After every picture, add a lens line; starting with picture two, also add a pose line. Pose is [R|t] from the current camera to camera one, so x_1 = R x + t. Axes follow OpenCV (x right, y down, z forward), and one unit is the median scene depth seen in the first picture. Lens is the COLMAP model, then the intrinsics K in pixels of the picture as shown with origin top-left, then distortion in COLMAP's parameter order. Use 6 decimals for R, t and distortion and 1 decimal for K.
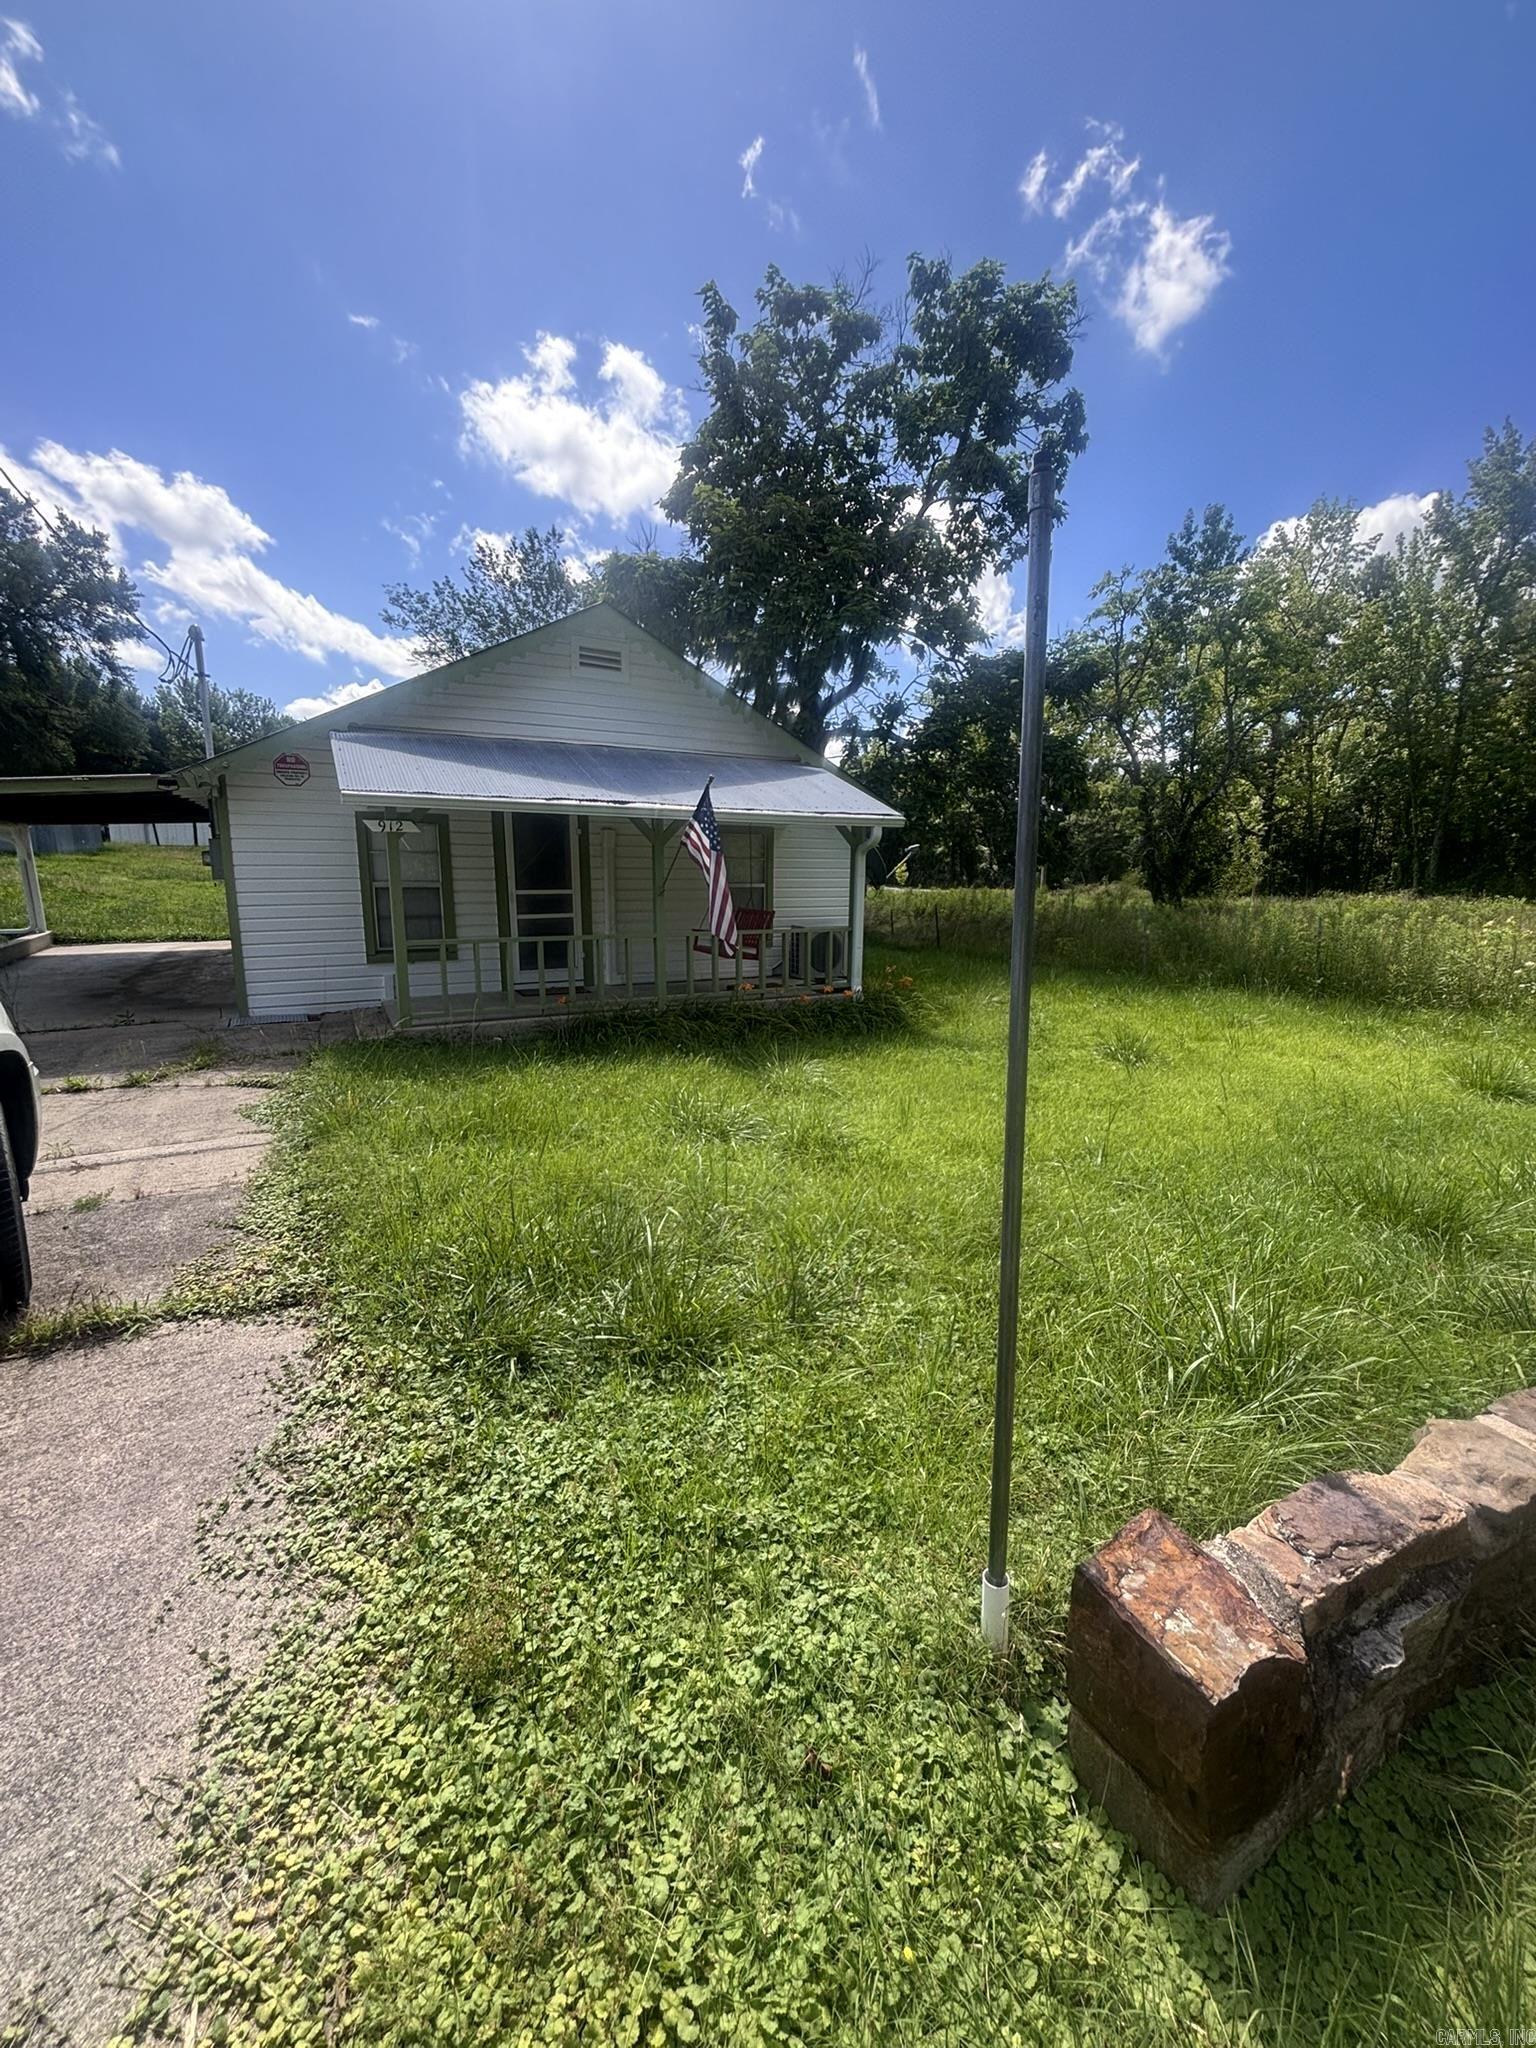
lens RADIAL K [[831.0, 0, 768.0], [0, 831.0, 1024.0], [0, 0, 1]] dist [-0.017284, 0.008865]
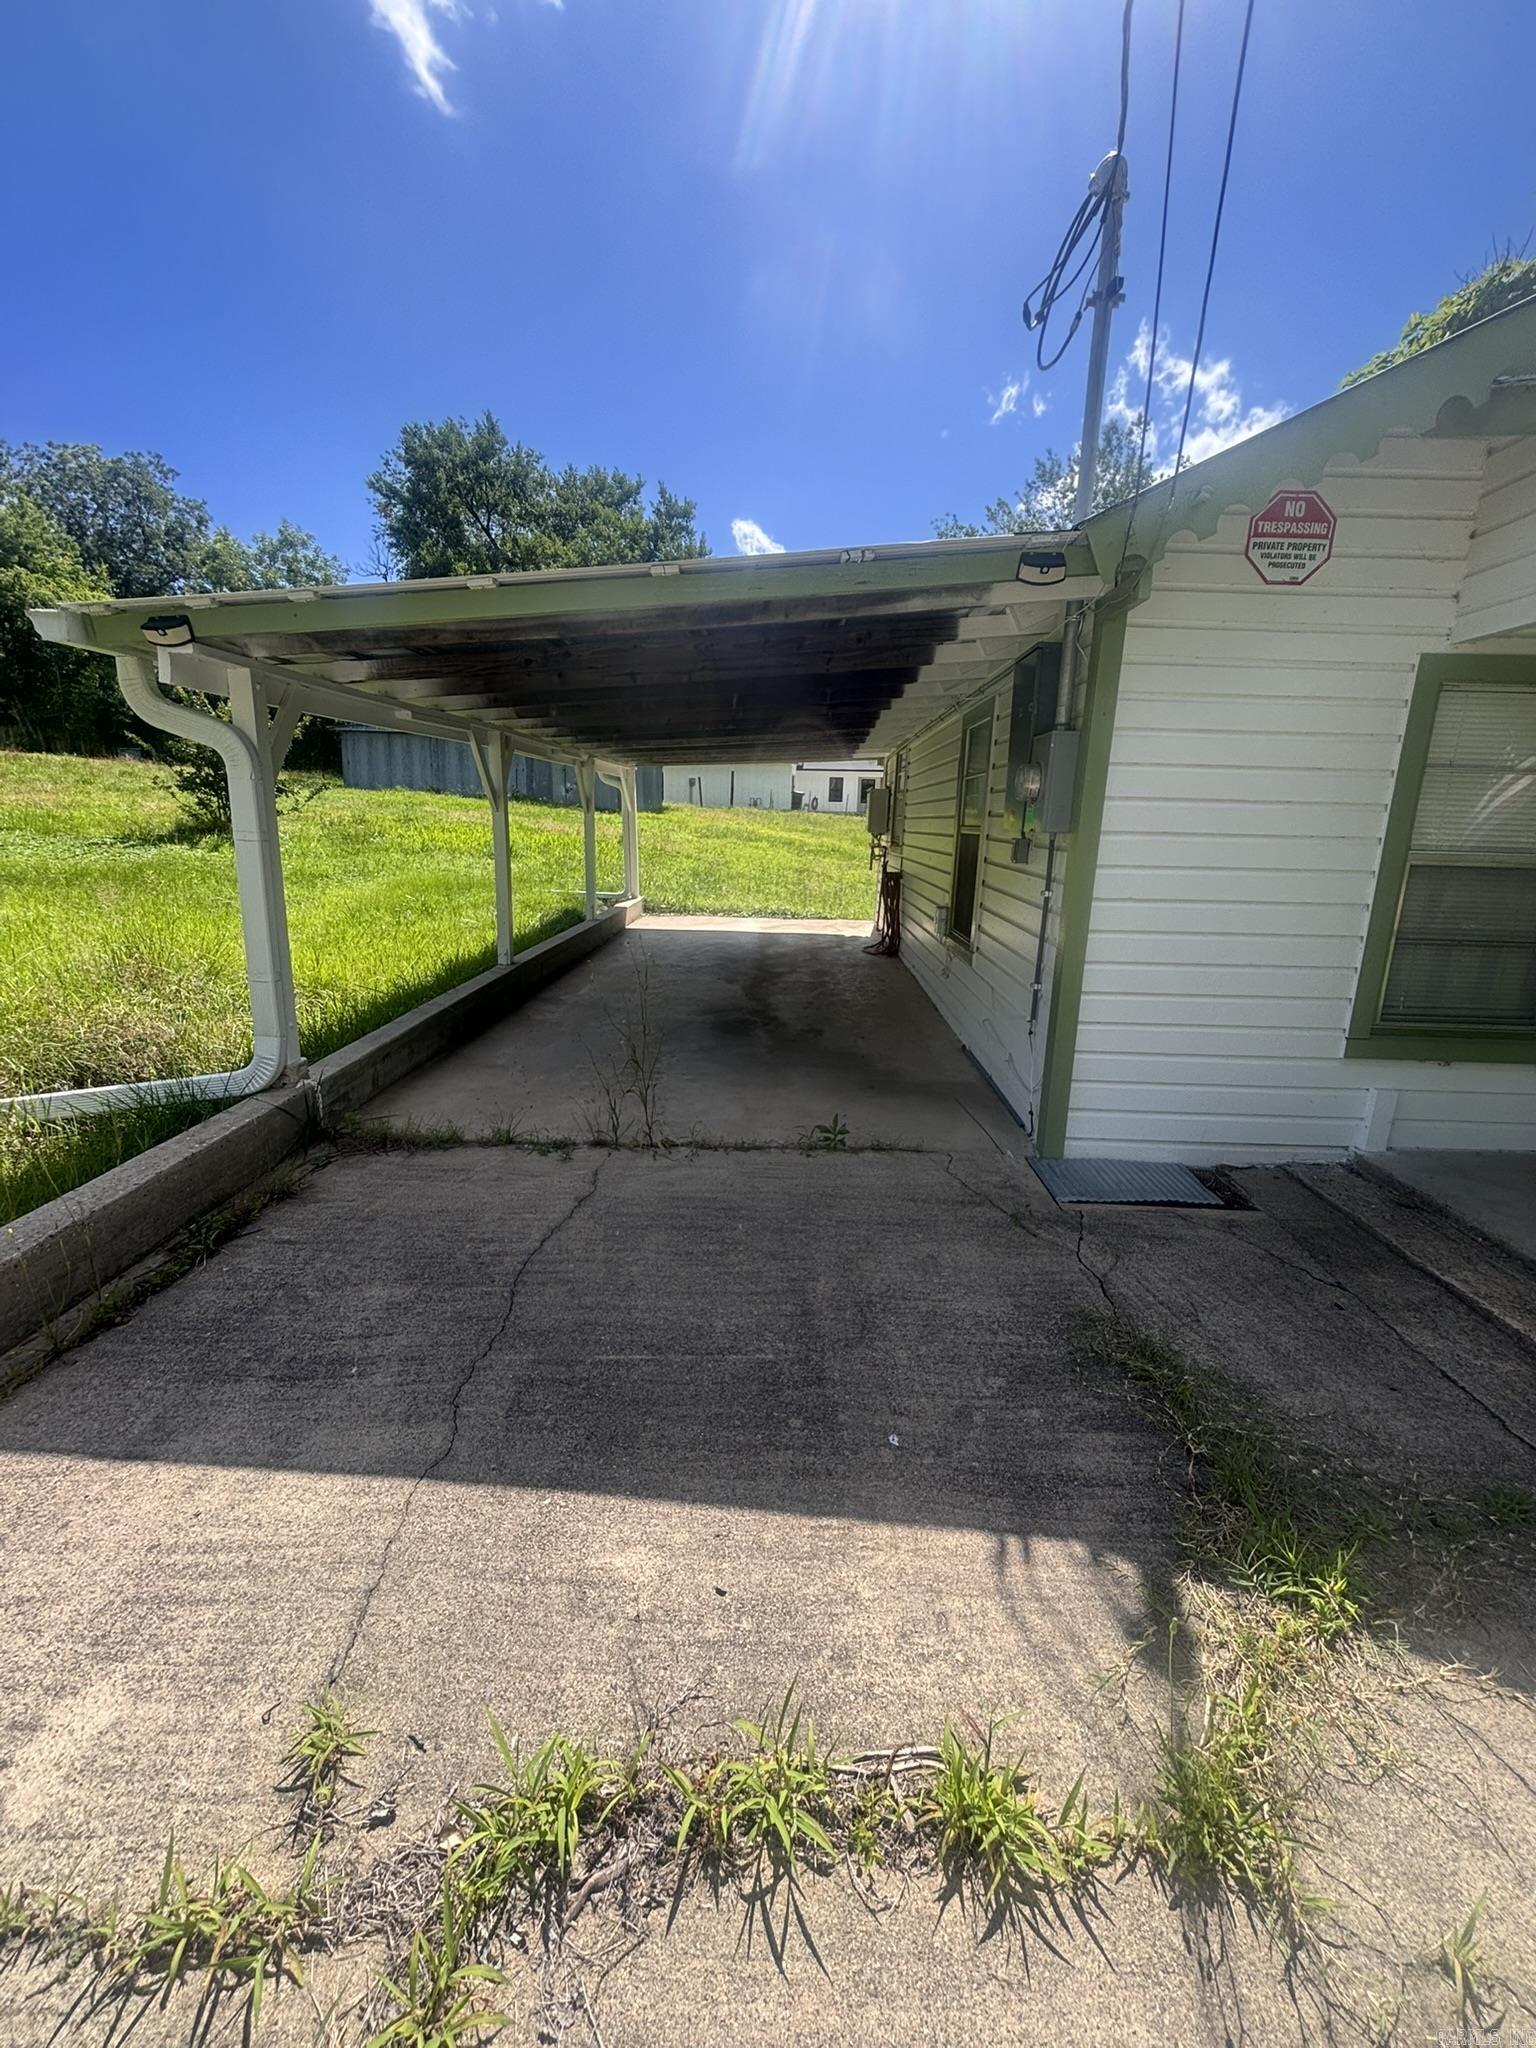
lens RADIAL K [[831.0, 0, 768.0], [0, 831.0, 1024.0], [0, 0, 1]] dist [-0.017284, 0.008865]
pose [[0.865571, 0.111656, -0.488180, -0.306358], [-0.093013, 0.993710, 0.062362, -0.046607], [0.492072, -0.008572, 0.870512, 0.293682]]
